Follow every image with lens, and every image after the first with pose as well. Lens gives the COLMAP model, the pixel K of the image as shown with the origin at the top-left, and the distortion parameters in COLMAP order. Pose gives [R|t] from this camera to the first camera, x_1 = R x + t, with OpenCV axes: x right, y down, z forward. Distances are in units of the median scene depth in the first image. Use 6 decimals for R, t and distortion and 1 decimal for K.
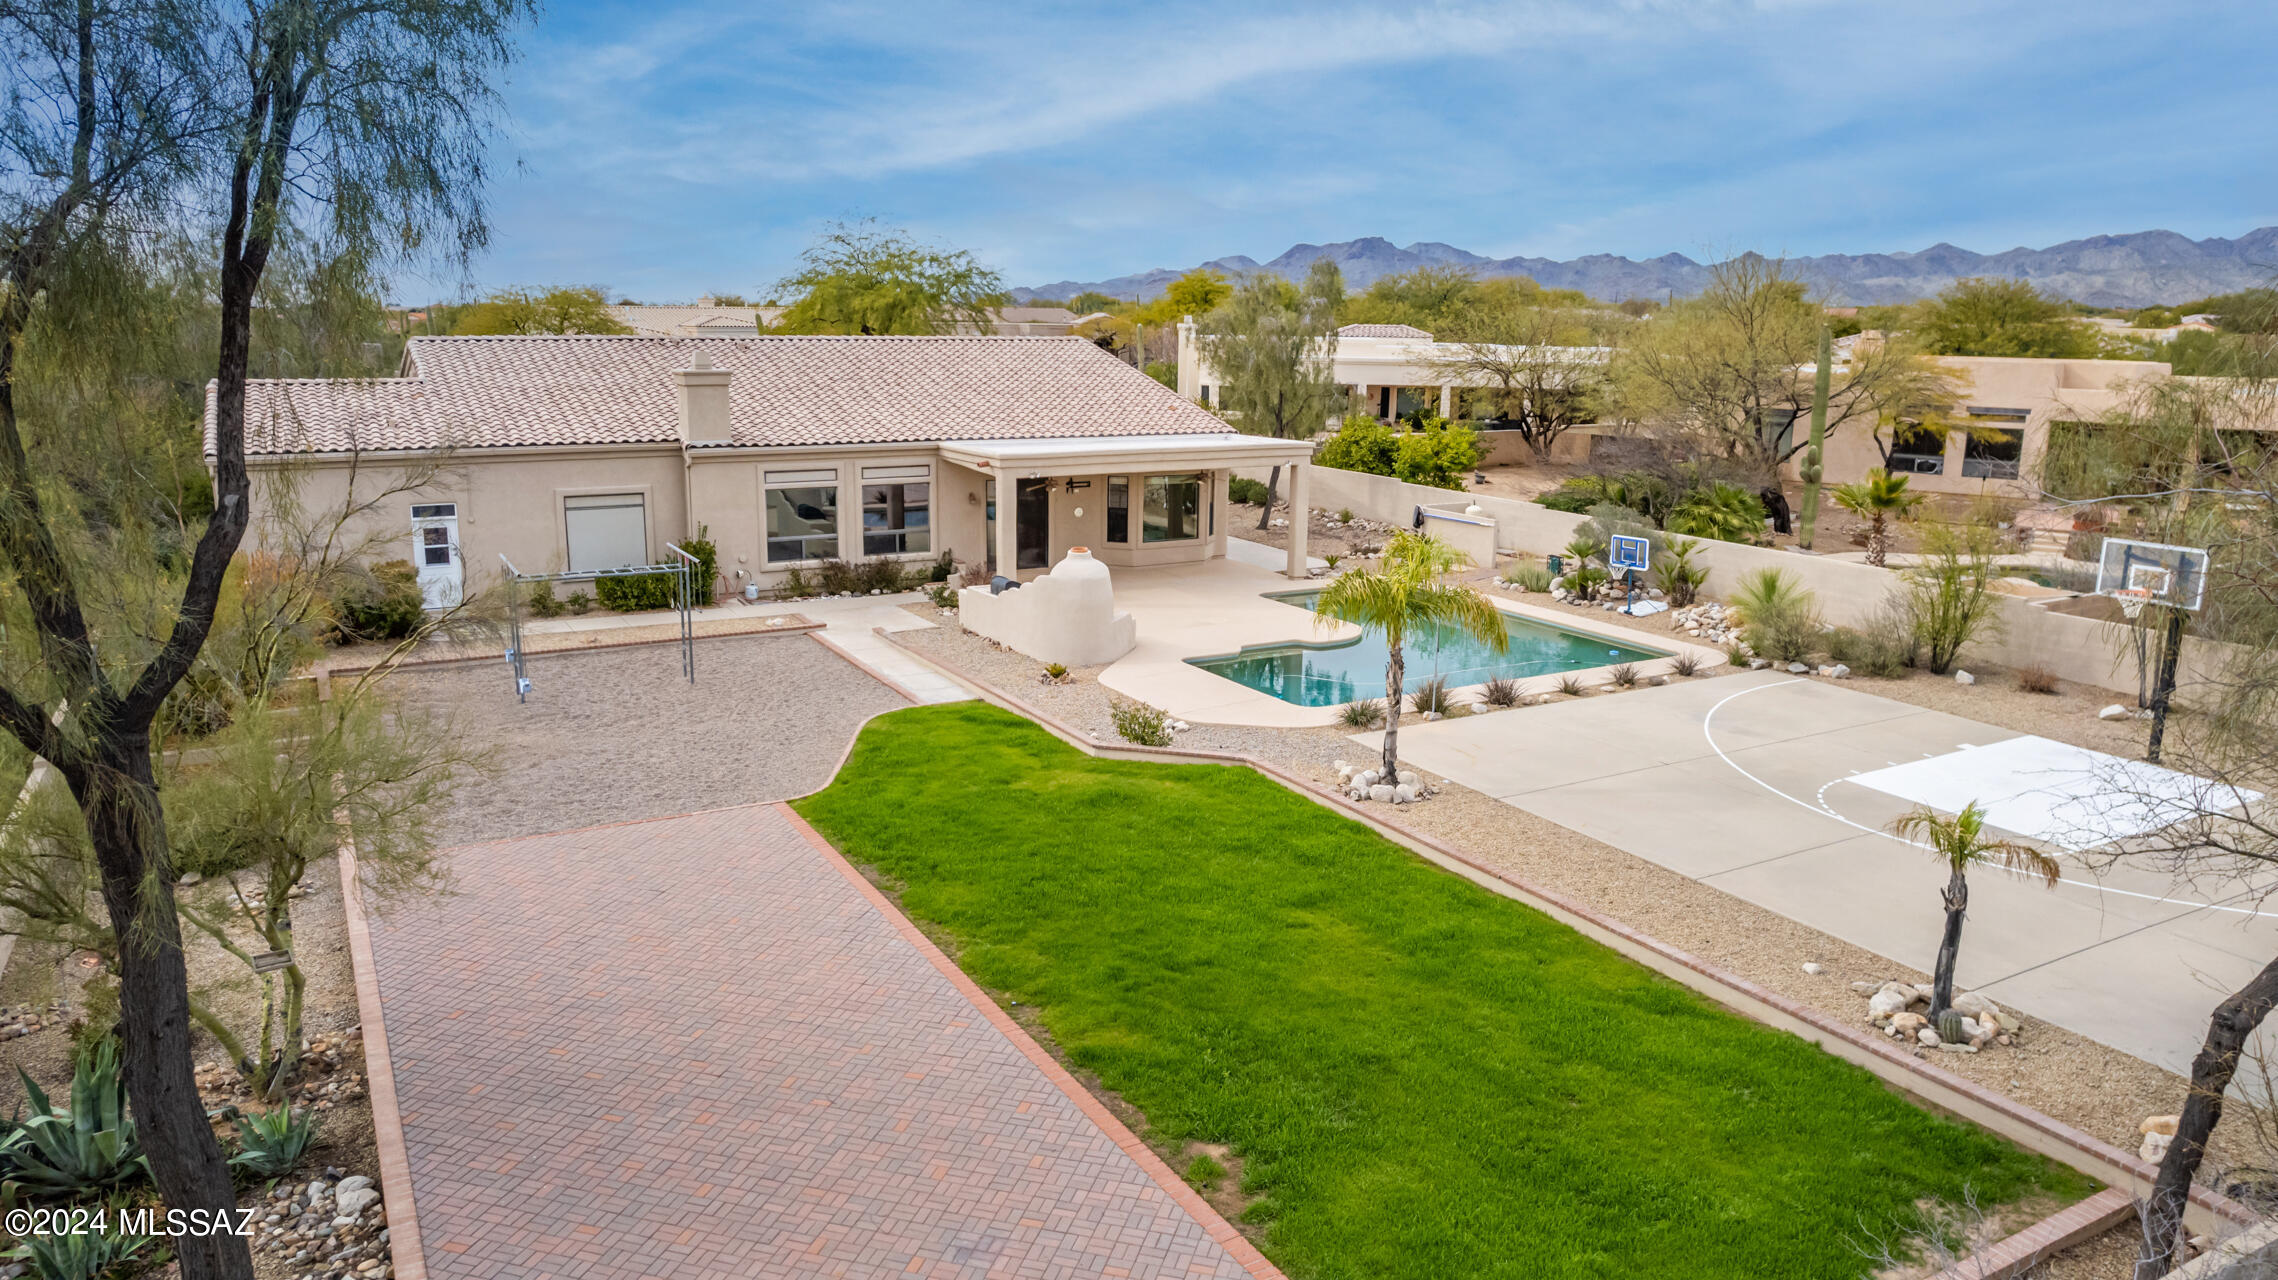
lens RADIAL K [[1471.8, 0, 1152.1], [0, 1471.8, 629.9], [0, 0, 1]] dist [-0.077393, 0.068565]
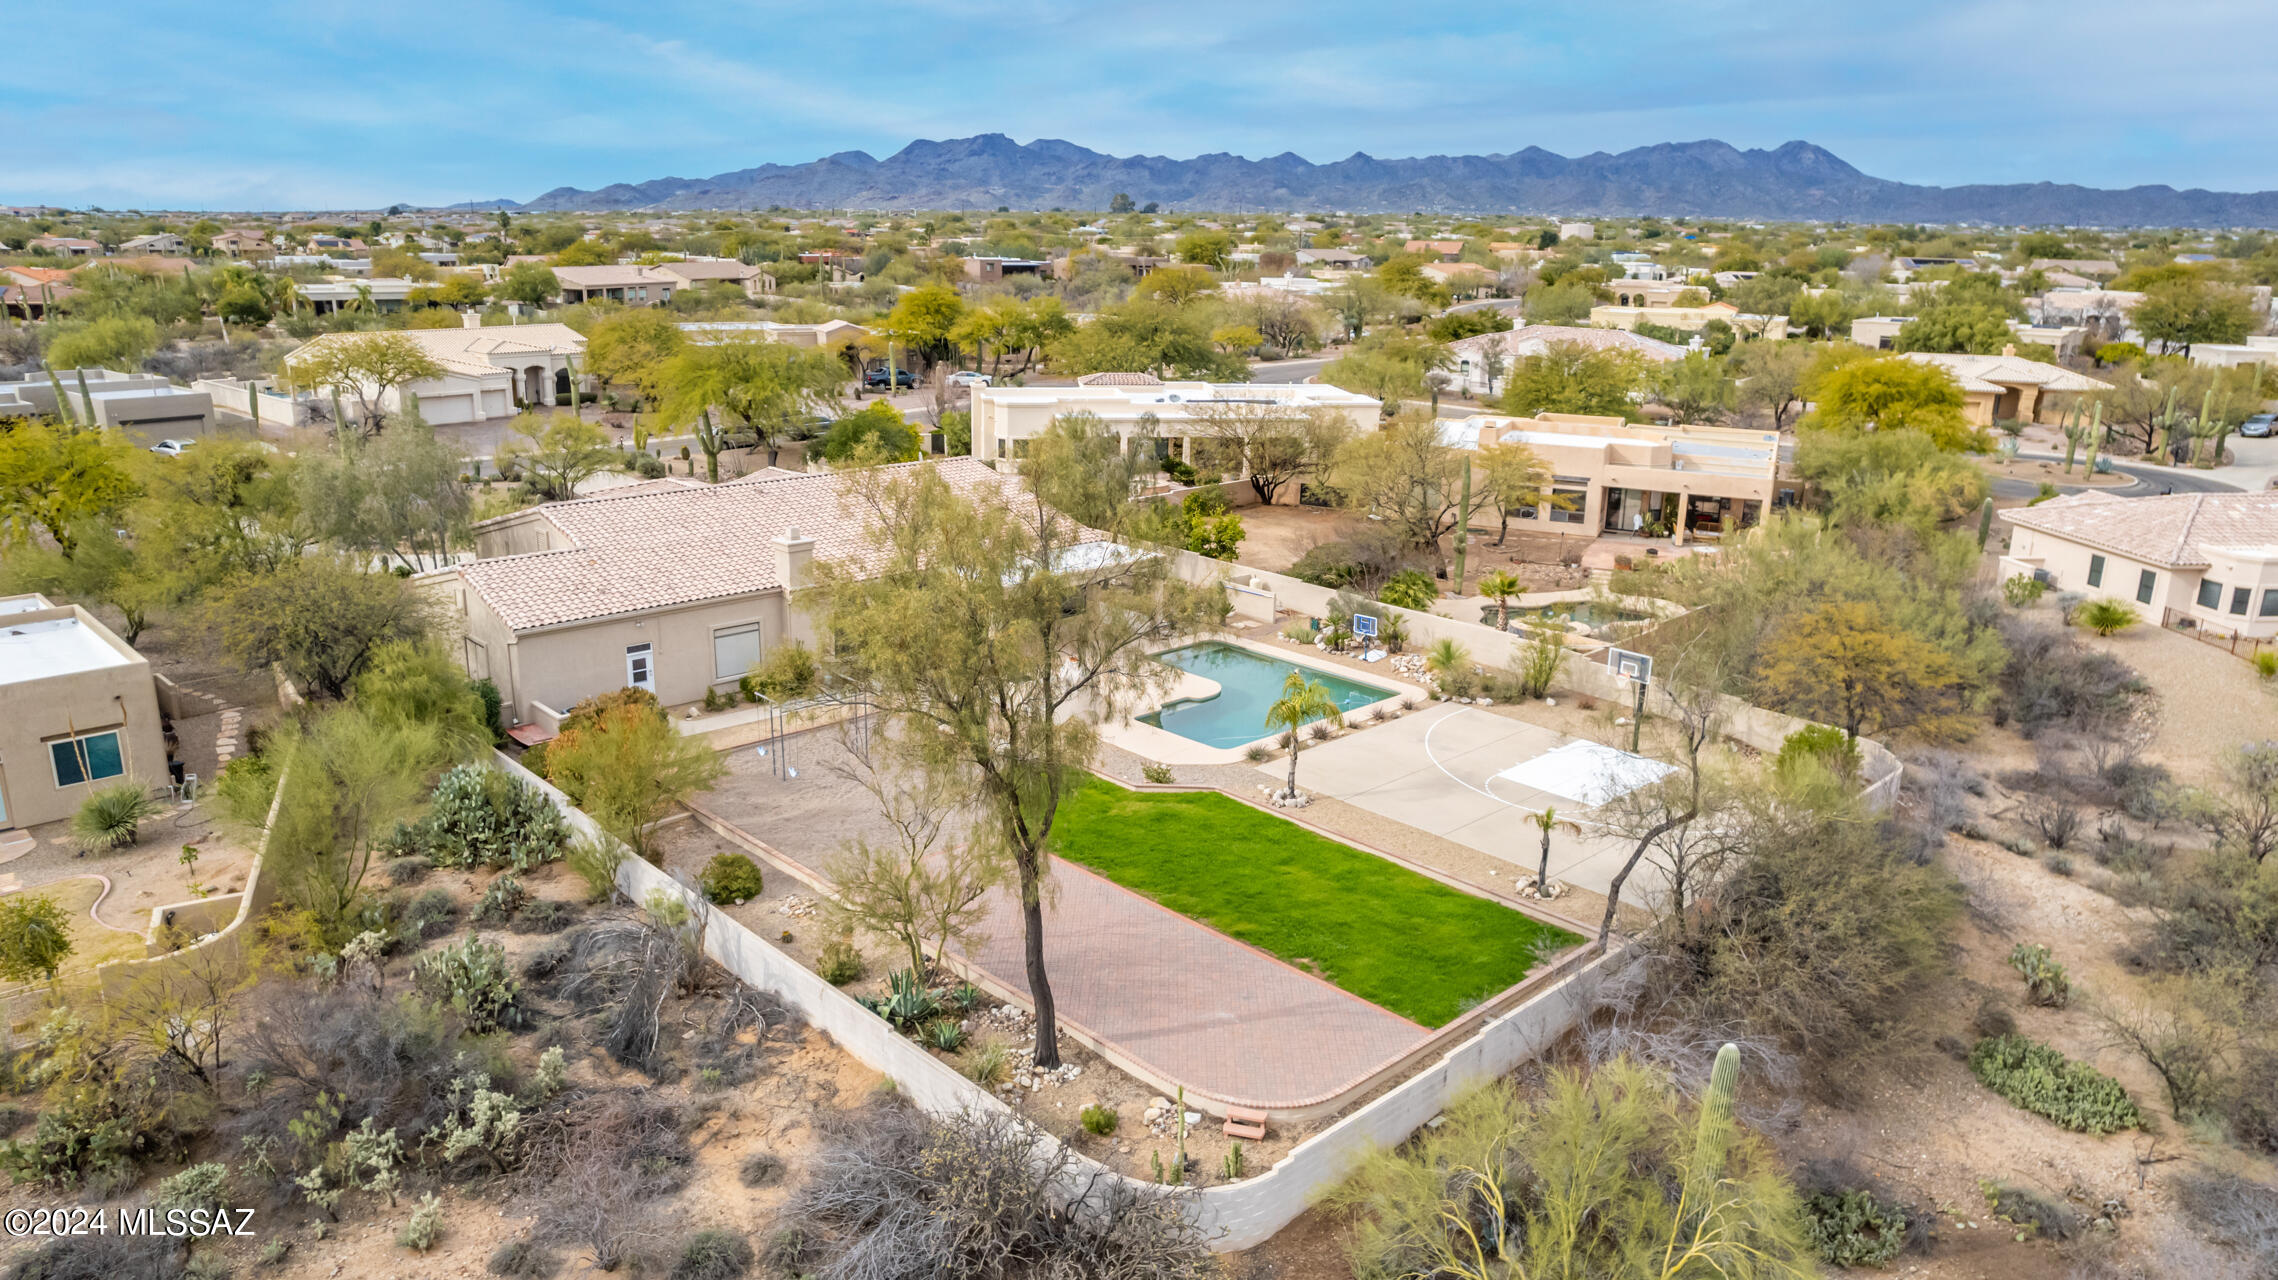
lens RADIAL K [[1471.8, 0, 1132.3], [0, 1471.8, 650.6], [0, 0, 1]] dist [-0.077393, 0.068565]
pose [[0.973018, -0.059195, 0.223006, -0.378978], [0.042303, 0.995914, 0.079782, -0.206251], [-0.226817, -0.068195, 0.971547, -0.704519]]
